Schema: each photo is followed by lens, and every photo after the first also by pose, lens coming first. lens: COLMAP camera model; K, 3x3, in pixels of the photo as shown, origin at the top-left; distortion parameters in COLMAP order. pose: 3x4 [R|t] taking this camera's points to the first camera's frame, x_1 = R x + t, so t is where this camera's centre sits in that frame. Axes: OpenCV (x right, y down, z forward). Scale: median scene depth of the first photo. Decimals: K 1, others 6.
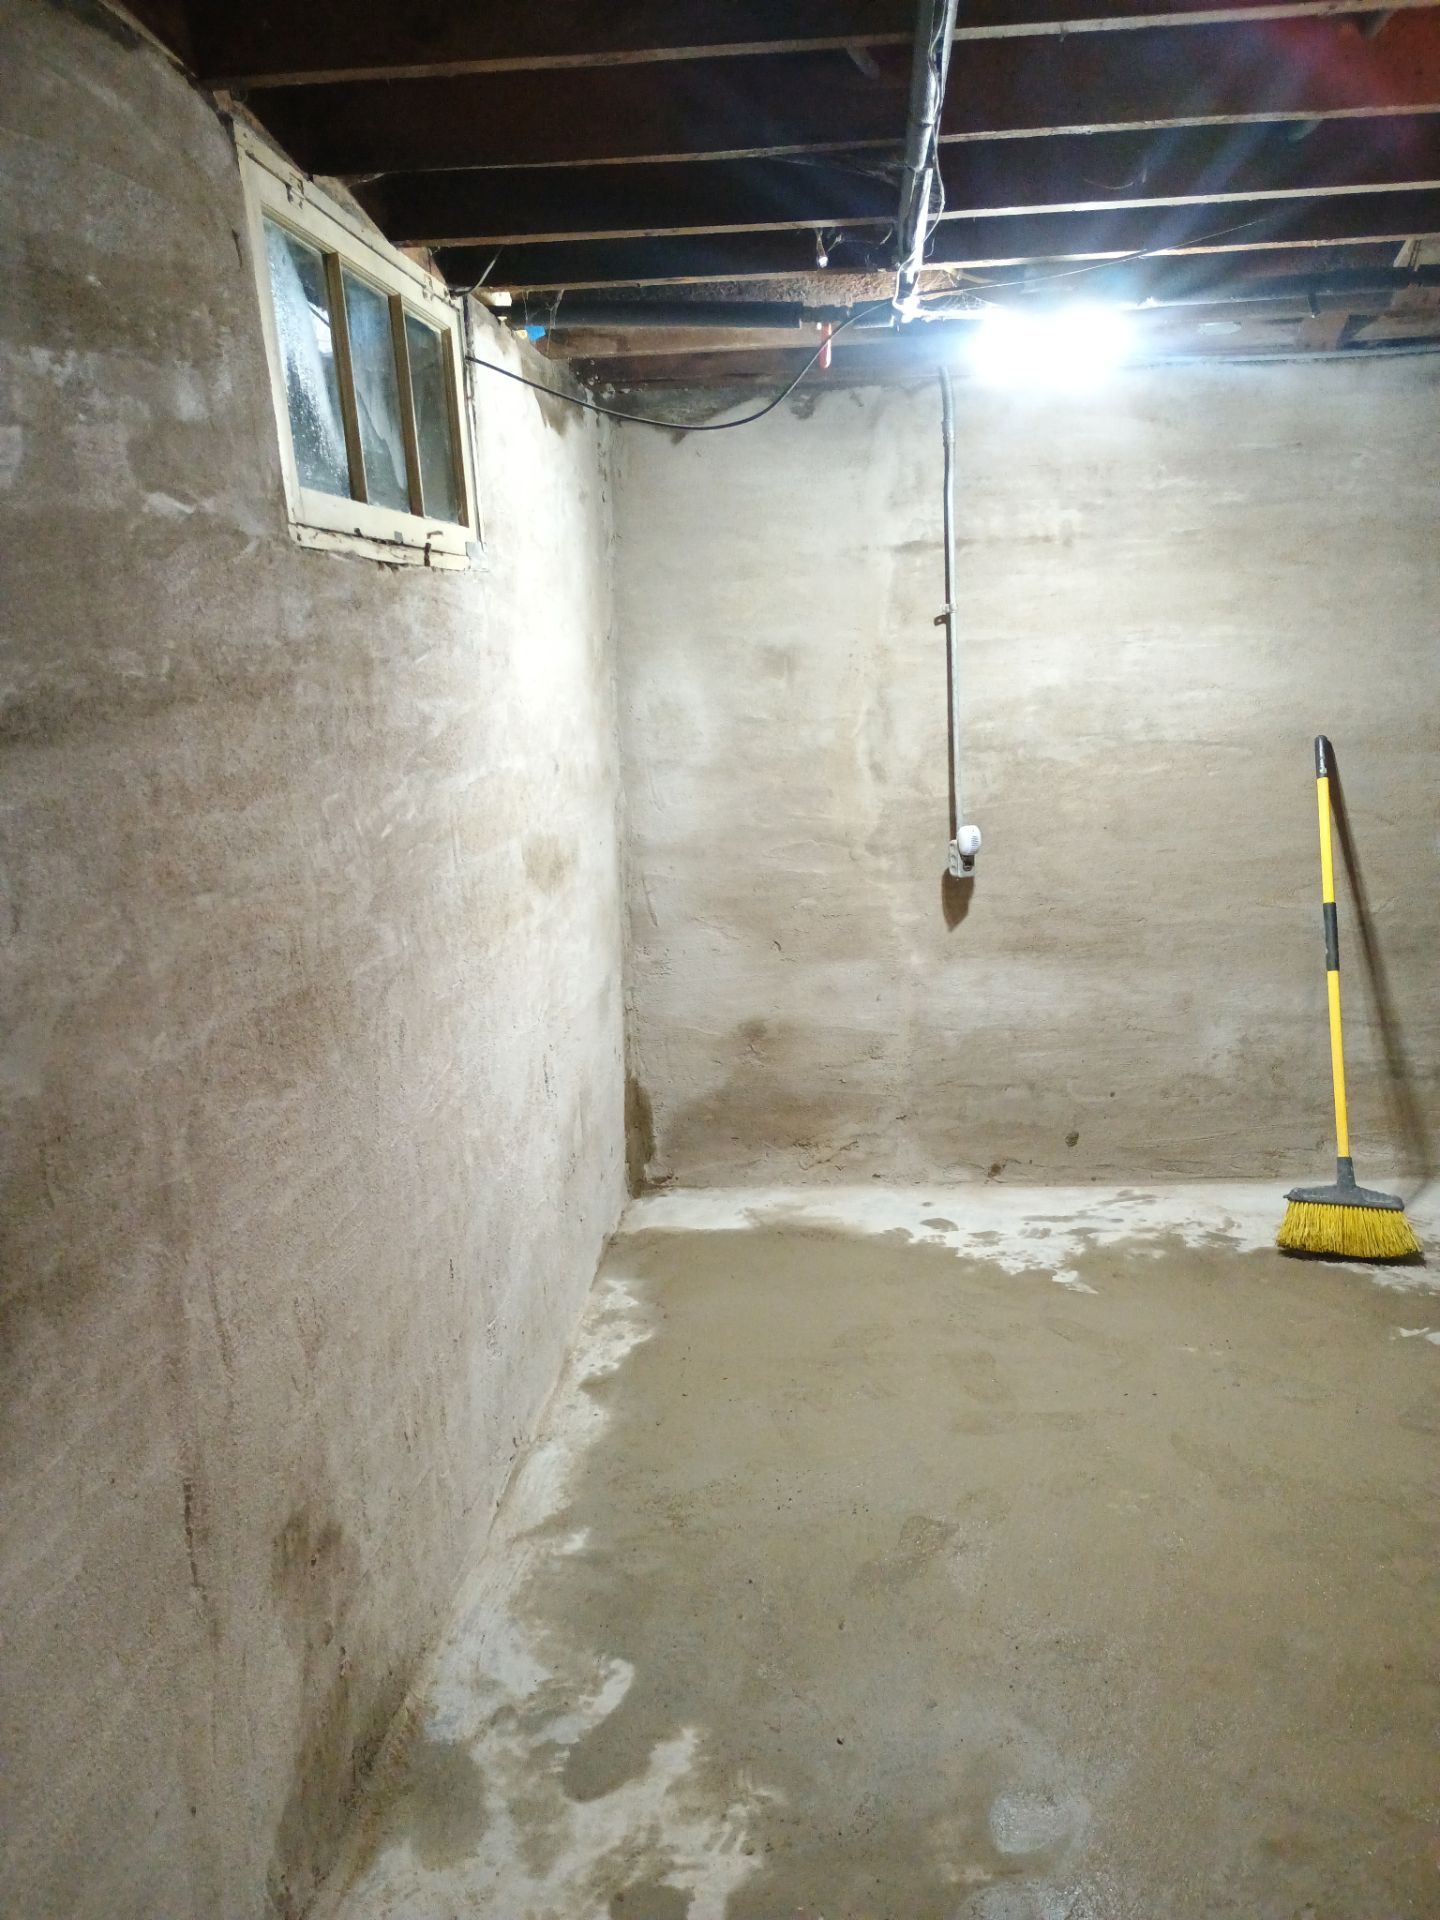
lens RADIAL K [[1643.6, 0, 738.1], [0, 1643.6, 977.5], [0, 0, 1]] dist [0.063868, -0.065025]
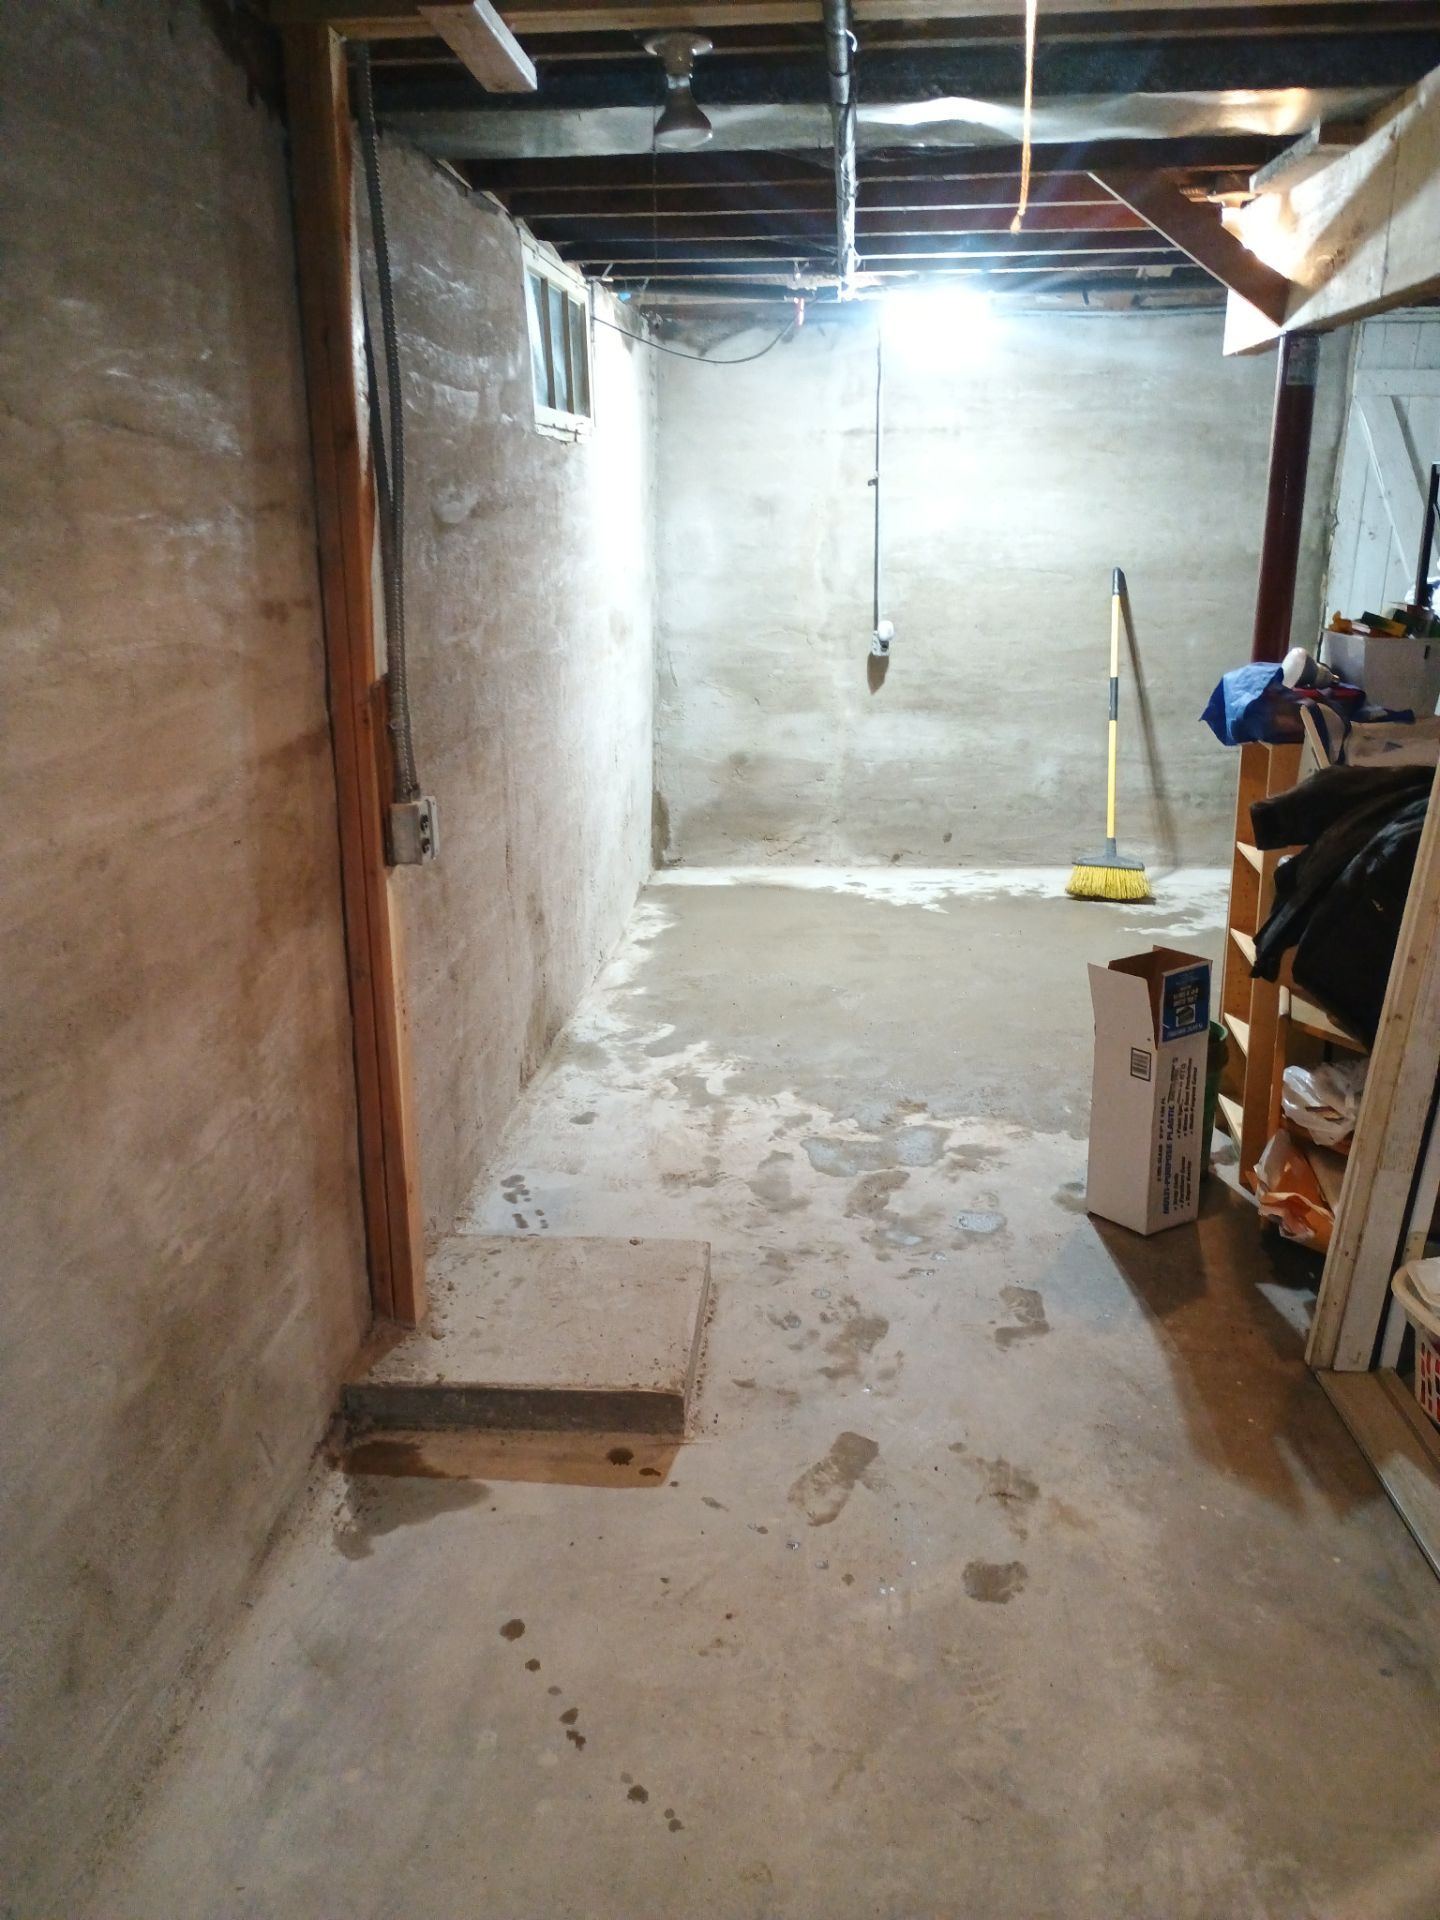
lens RADIAL K [[1643.6, 0, 705.6], [0, 1643.6, 985.5], [0, 0, 1]] dist [0.063868, -0.065025]
pose [[0.999535, 0.030437, 0.001748, -0.018954], [-0.030476, 0.996069, 0.083177, 0.123844], [0.000791, -0.083192, 0.996533, -0.559519]]
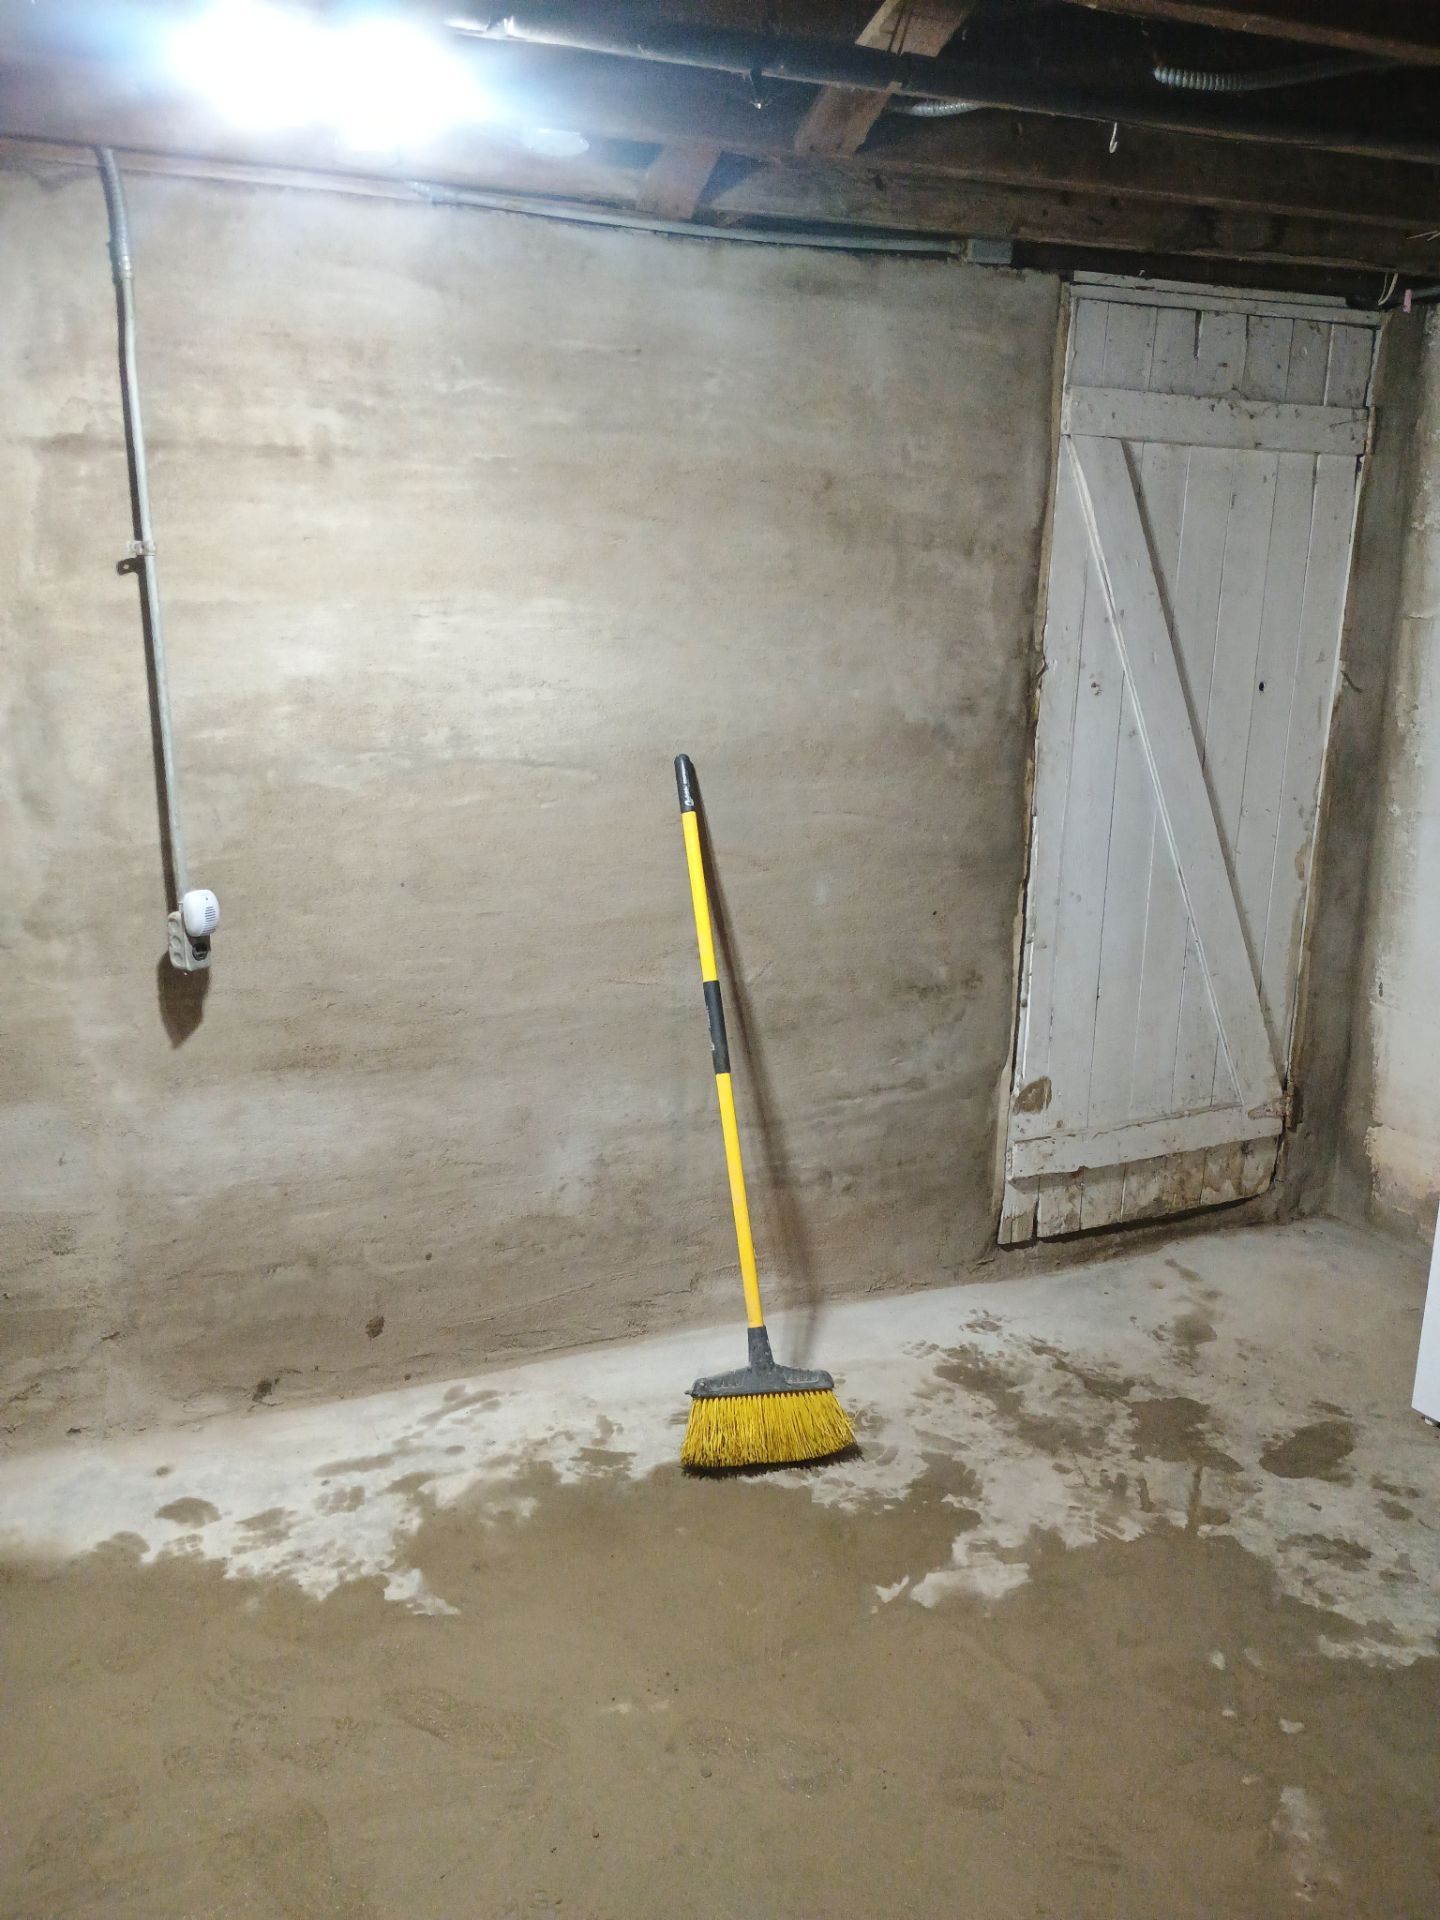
lens RADIAL K [[1643.6, 0, 740.4], [0, 1643.6, 978.5], [0, 0, 1]] dist [0.063868, -0.065025]
pose [[0.879298, -0.064304, 0.471910, 0.019777], [0.054481, 0.997920, 0.034467, -0.070120], [-0.473145, -0.004597, 0.880973, 0.337790]]
